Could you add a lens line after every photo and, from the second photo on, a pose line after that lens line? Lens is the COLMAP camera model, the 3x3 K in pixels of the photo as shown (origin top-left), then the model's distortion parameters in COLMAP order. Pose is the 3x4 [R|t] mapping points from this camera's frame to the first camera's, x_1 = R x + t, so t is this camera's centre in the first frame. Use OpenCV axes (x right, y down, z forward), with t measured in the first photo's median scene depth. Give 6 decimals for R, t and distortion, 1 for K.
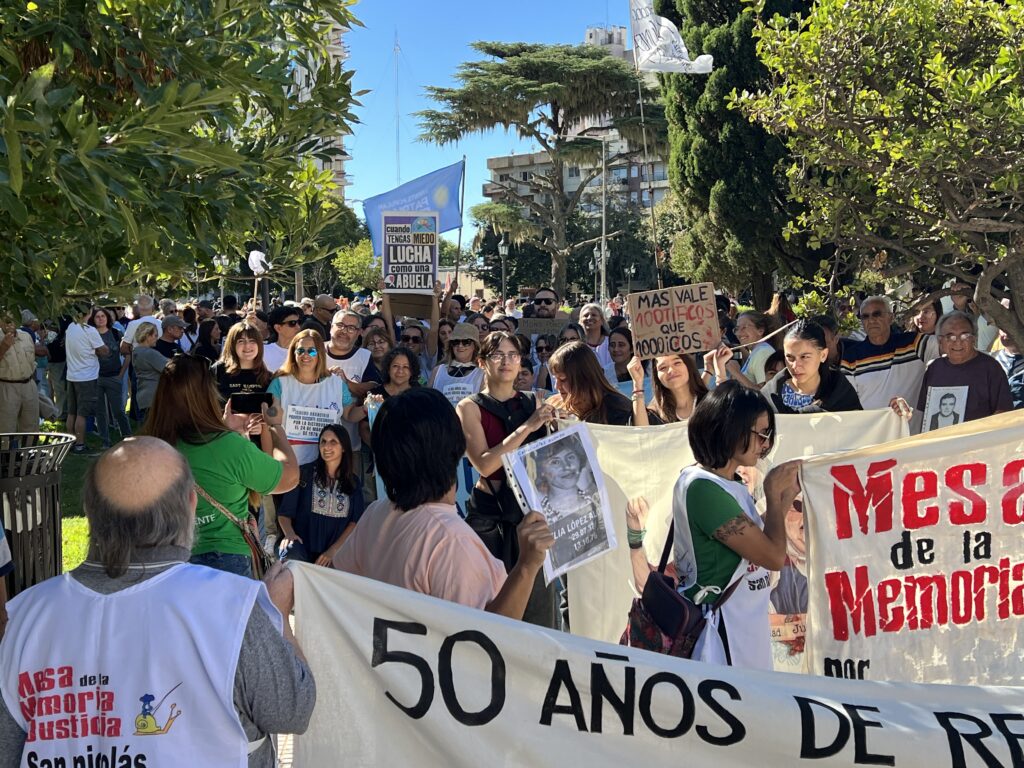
lens RADIAL K [[1244.8, 0, 512.0], [0, 1244.8, 384.0], [0, 0, 1]] dist [0.034160, 0.007330]
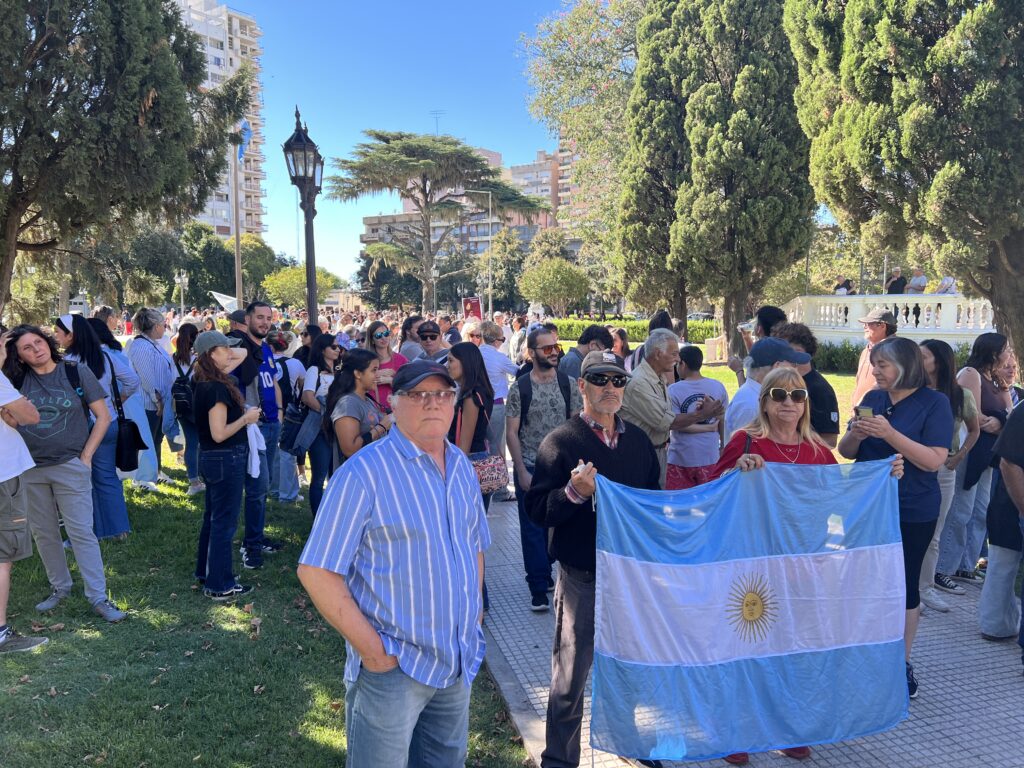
lens RADIAL K [[763.5, 0, 512.0], [0, 763.5, 384.0], [0, 0, 1]] dist [0.040075, -0.056754]
pose [[0.981350, 0.000333, 0.192227, -0.037601], [-0.004813, 0.999728, 0.022837, -0.007473], [-0.192167, -0.023336, 0.981085, 0.118023]]
